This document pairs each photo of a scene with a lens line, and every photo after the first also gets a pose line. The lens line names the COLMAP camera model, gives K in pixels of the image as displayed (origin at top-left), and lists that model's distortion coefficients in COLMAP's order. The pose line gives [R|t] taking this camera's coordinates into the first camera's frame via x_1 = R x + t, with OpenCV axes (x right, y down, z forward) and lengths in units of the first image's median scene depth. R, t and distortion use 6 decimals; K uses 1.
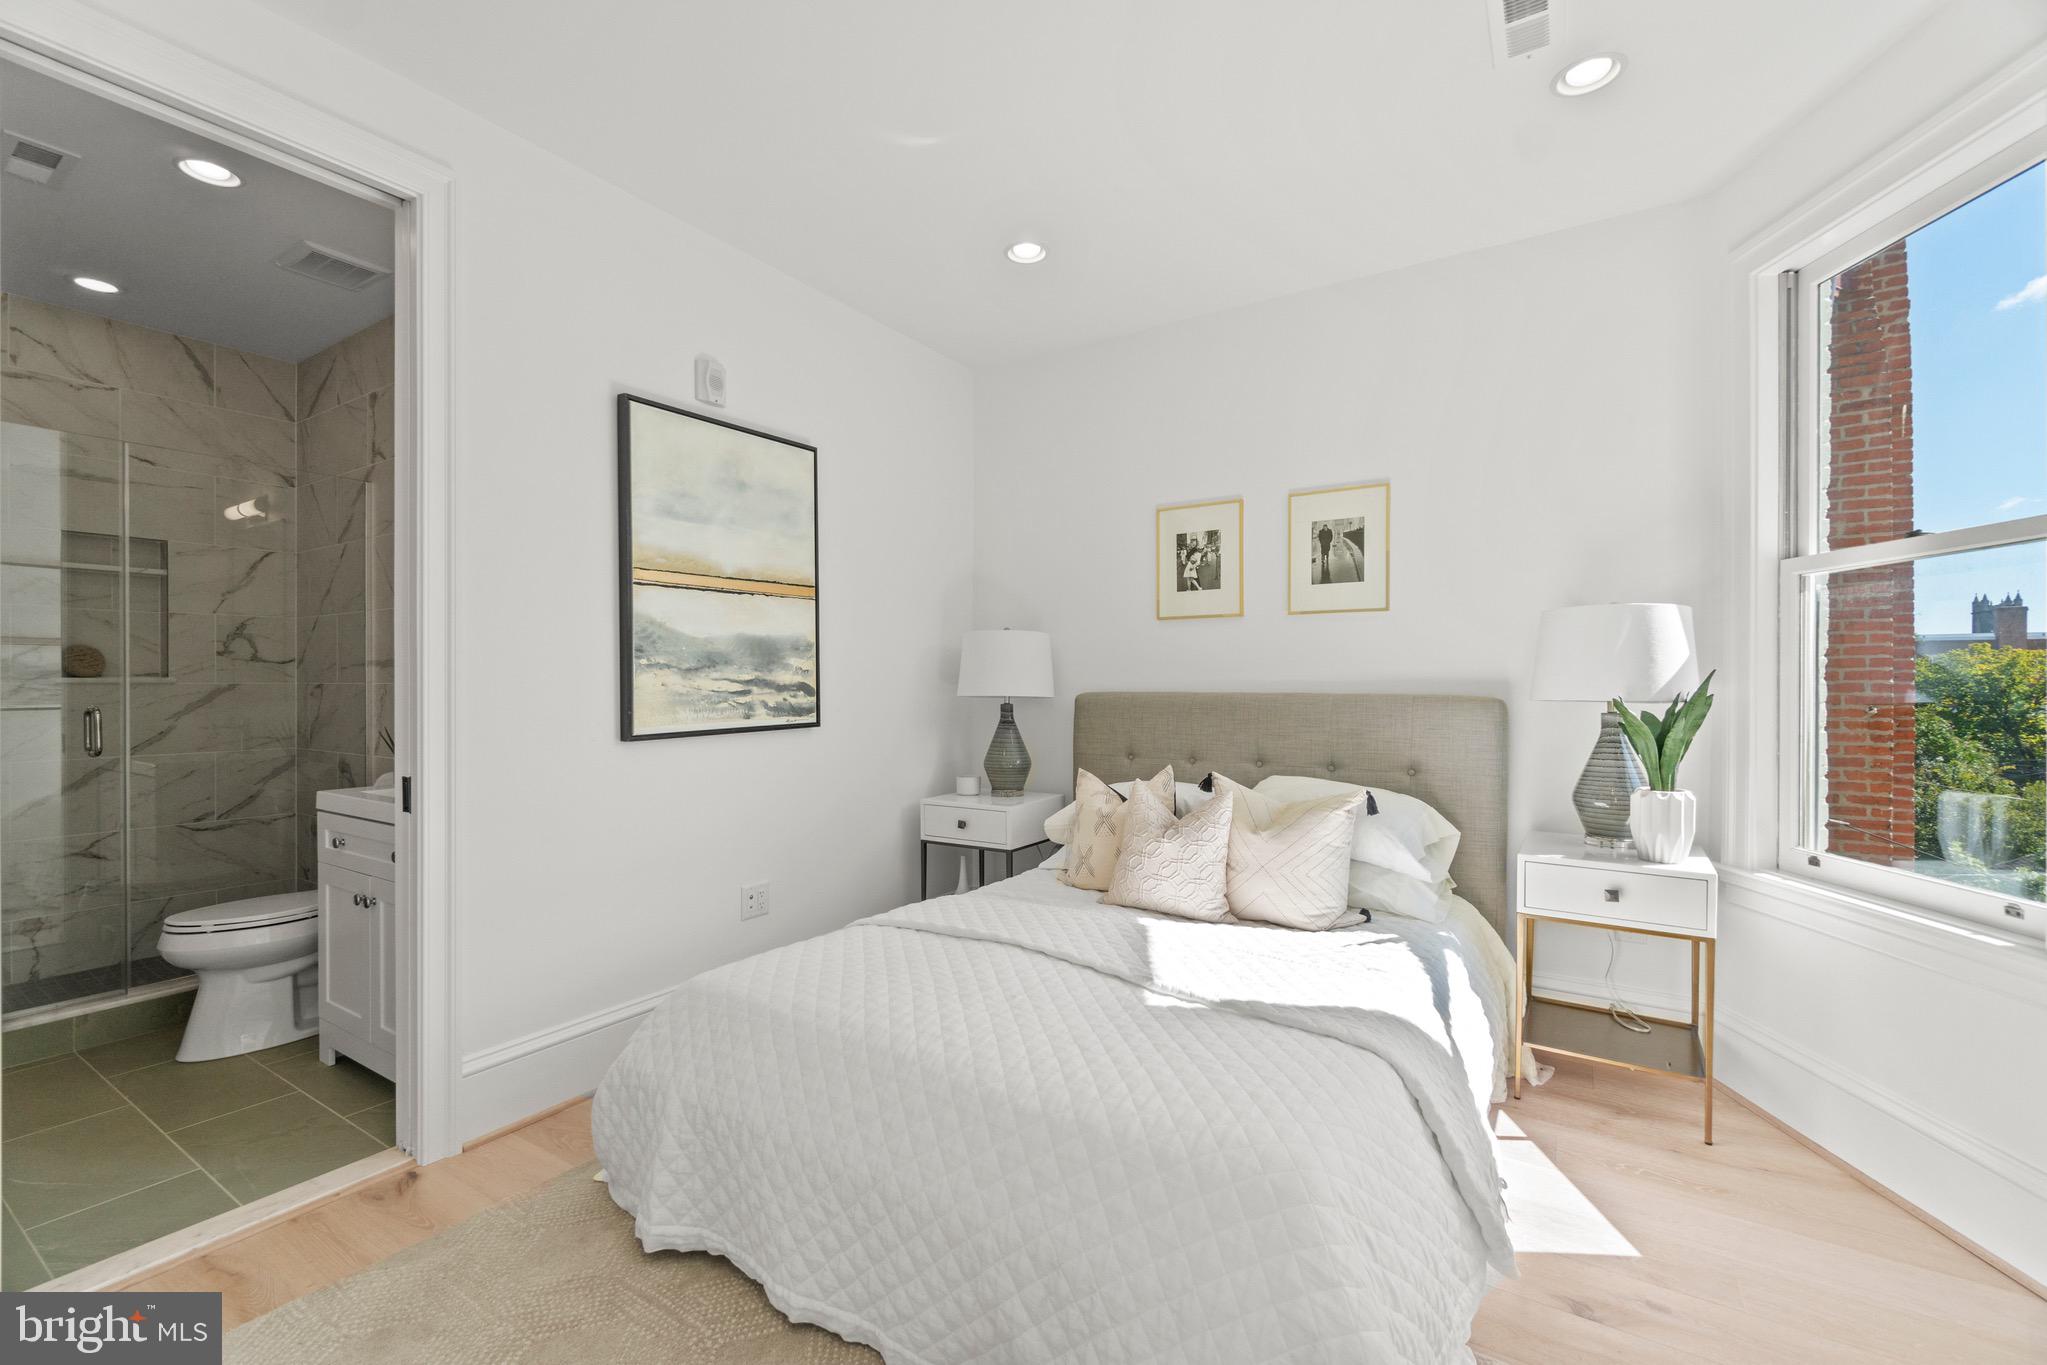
lens RADIAL K [[885.0, 0, 1005.9], [0, 885.0, 682.7], [0, 0, 1]] dist [-0.003791, 0.000150]
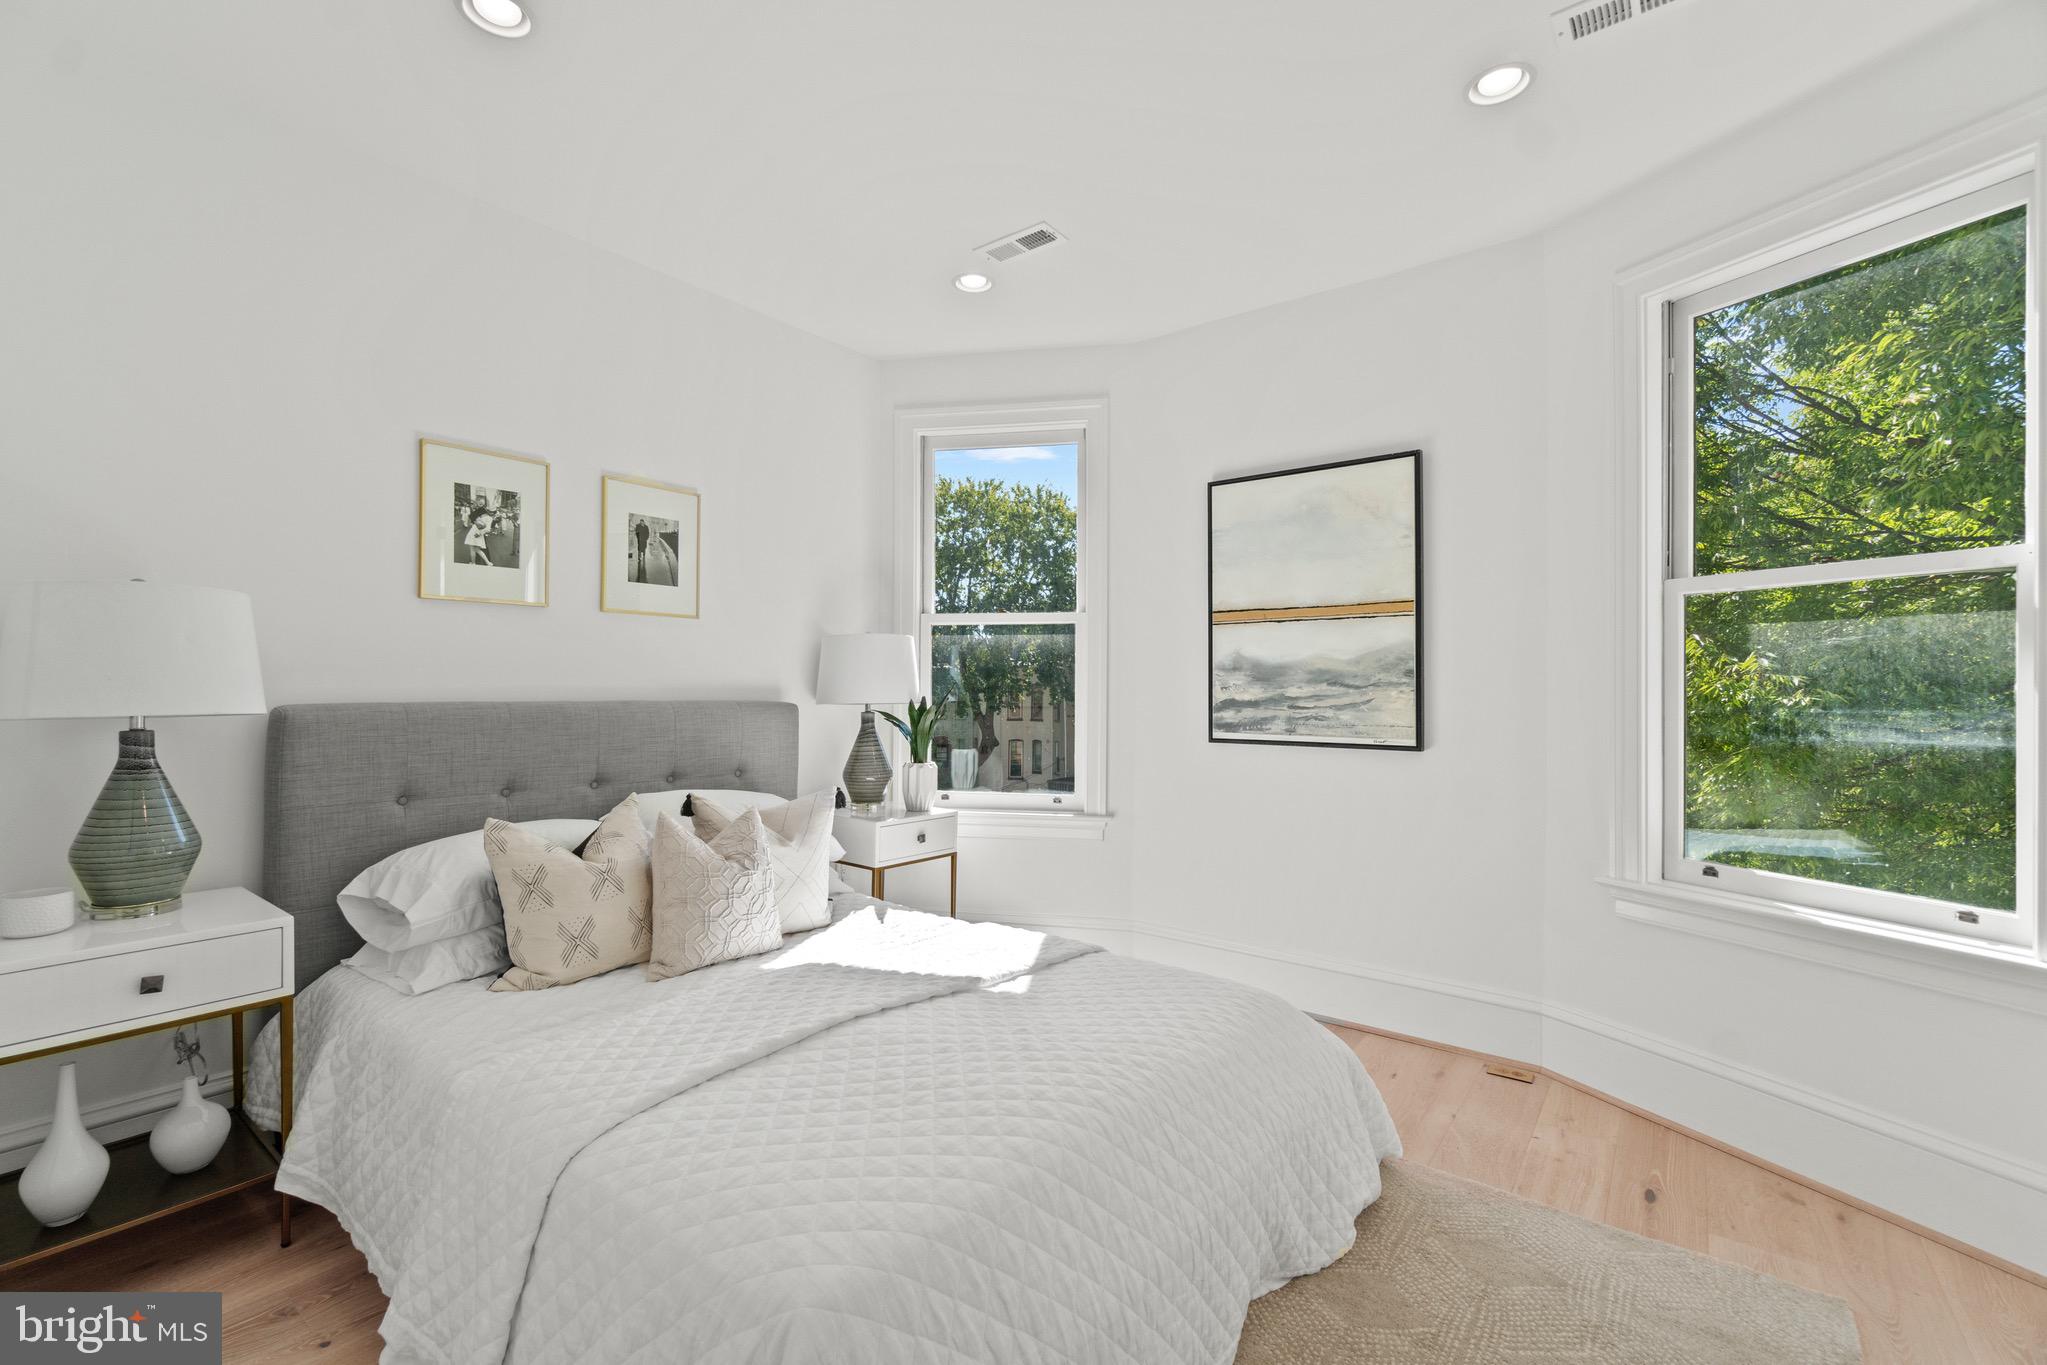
lens RADIAL K [[885.0, 0, 1005.9], [0, 885.0, 682.7], [0, 0, 1]] dist [-0.003791, 0.000150]
pose [[0.075433, 0.003552, 0.997145, -1.191580], [-0.009792, 0.999948, -0.002821, -0.017377], [-0.997103, -0.009551, 0.075464, 1.207447]]
